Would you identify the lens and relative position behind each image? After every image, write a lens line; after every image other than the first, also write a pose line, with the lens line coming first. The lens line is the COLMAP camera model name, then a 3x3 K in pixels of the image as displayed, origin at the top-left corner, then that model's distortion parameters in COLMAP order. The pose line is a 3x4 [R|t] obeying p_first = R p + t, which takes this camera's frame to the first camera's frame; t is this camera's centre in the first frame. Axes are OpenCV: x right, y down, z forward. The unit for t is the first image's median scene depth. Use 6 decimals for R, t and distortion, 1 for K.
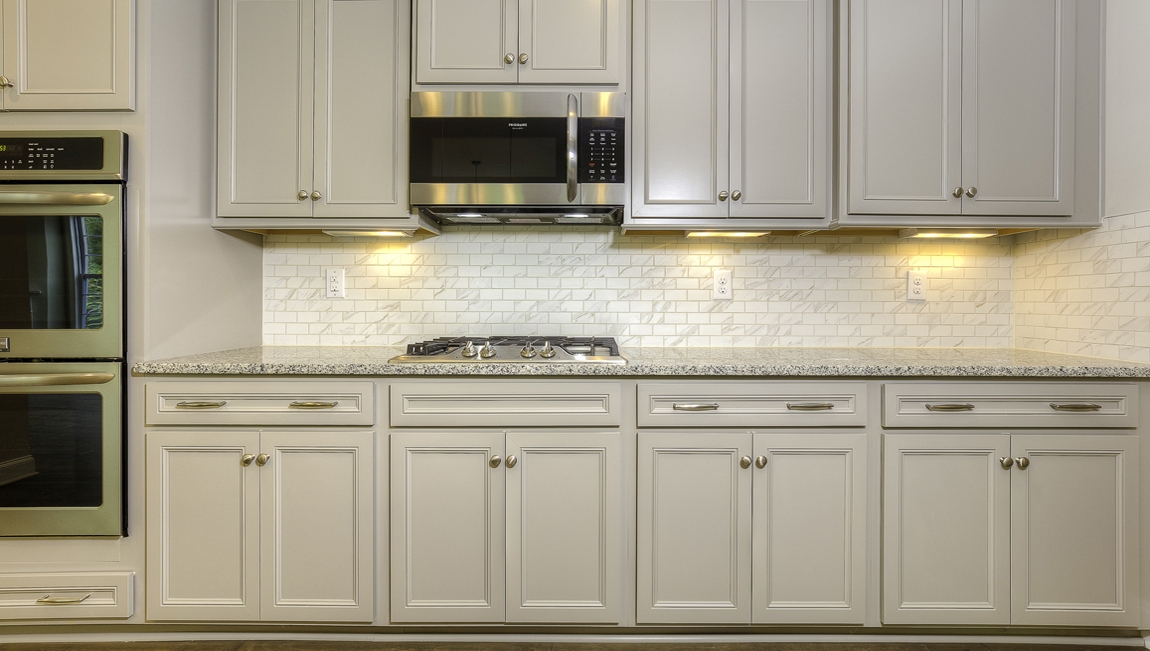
lens RADIAL K [[553.6, 0, 593.0], [0, 553.6, 294.7], [0, 0, 1]] dist [-0.003029, -0.000317]
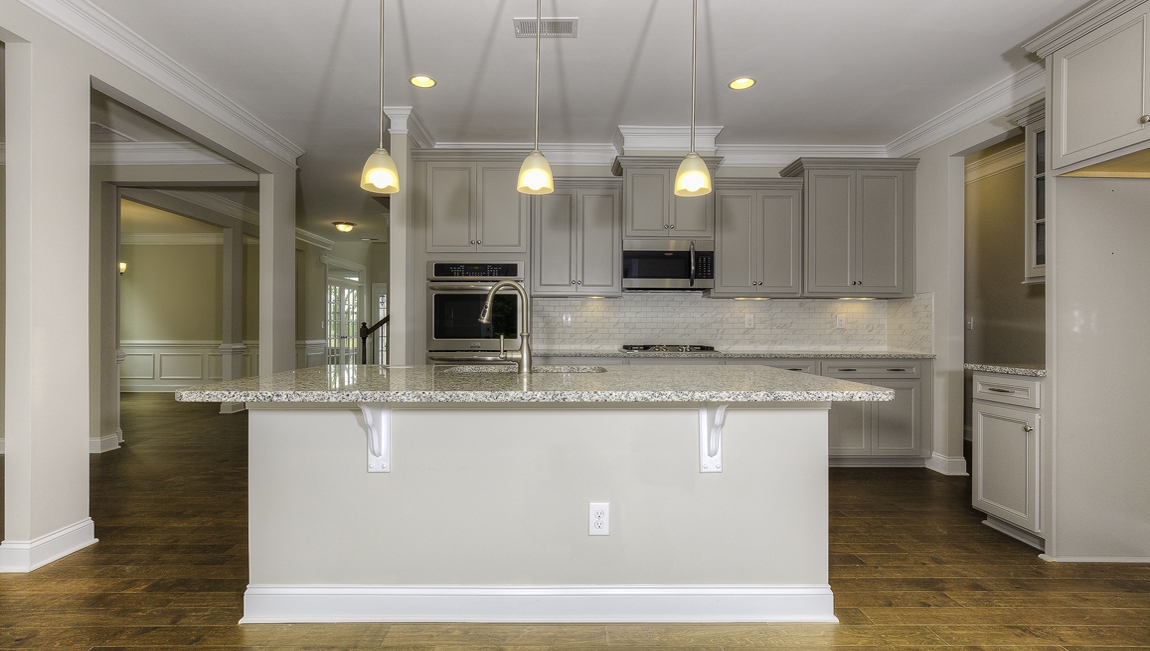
lens RADIAL K [[534.9, 0, 575.0], [0, 534.9, 325.5], [0, 0, 1]] dist [0.002527, 0.000290]
pose [[0.999996, 0.002063, 0.001670, -0.536607], [-0.002061, 0.999997, -0.001470, 0.003872], [-0.001673, 0.001467, 0.999998, -1.283135]]
